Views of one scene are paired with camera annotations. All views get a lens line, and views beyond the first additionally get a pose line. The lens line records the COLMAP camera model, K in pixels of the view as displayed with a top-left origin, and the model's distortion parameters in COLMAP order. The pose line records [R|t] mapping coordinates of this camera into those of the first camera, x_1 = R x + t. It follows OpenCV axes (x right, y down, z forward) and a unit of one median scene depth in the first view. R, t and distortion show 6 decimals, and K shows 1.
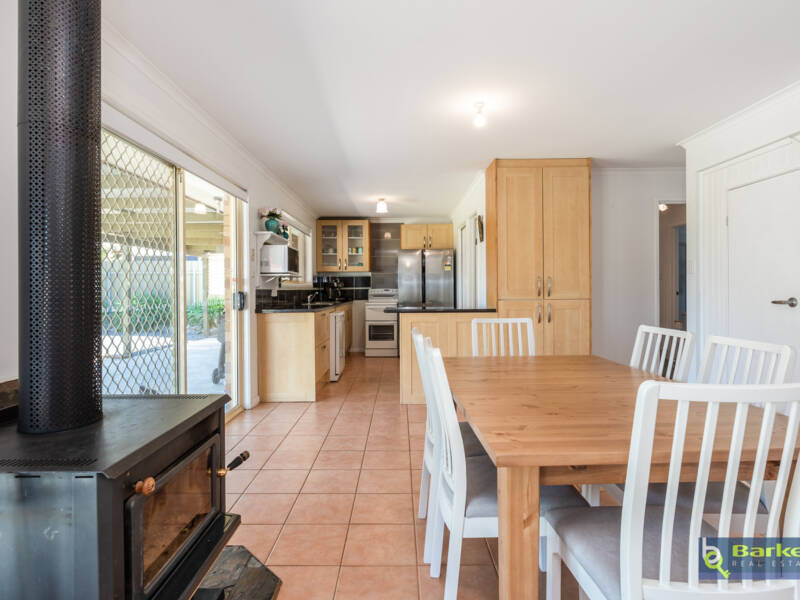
lens RADIAL K [[425.9, 0, 399.7], [0, 425.9, 296.6], [0, 0, 1]] dist [0.000328, -0.000135]
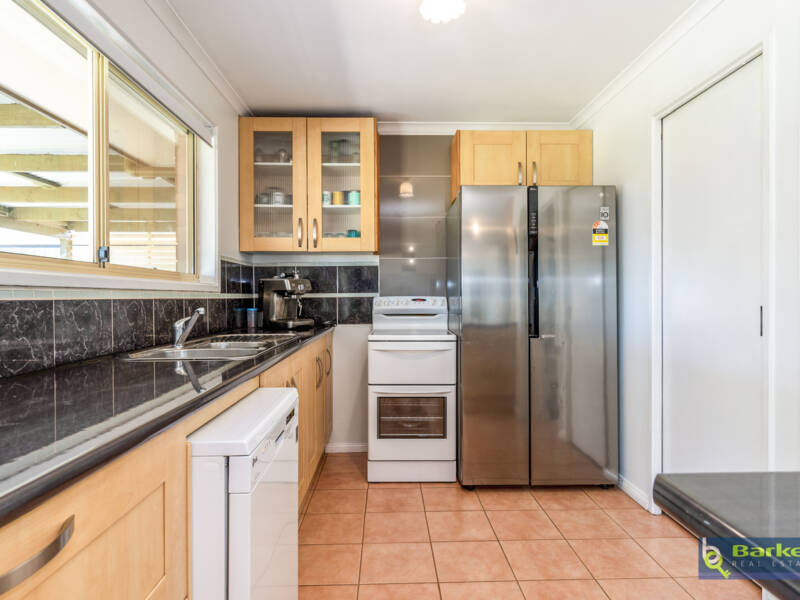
lens RADIAL K [[458.9, 0, 399.9], [0, 458.9, 299.5], [0, 0, 1]] dist [-0.007021, -0.000267]
pose [[0.999548, 0.002378, 0.029960, -0.062910], [-0.001981, 0.999910, -0.013276, -0.010068], [-0.029989, 0.013211, 0.999463, 0.583362]]
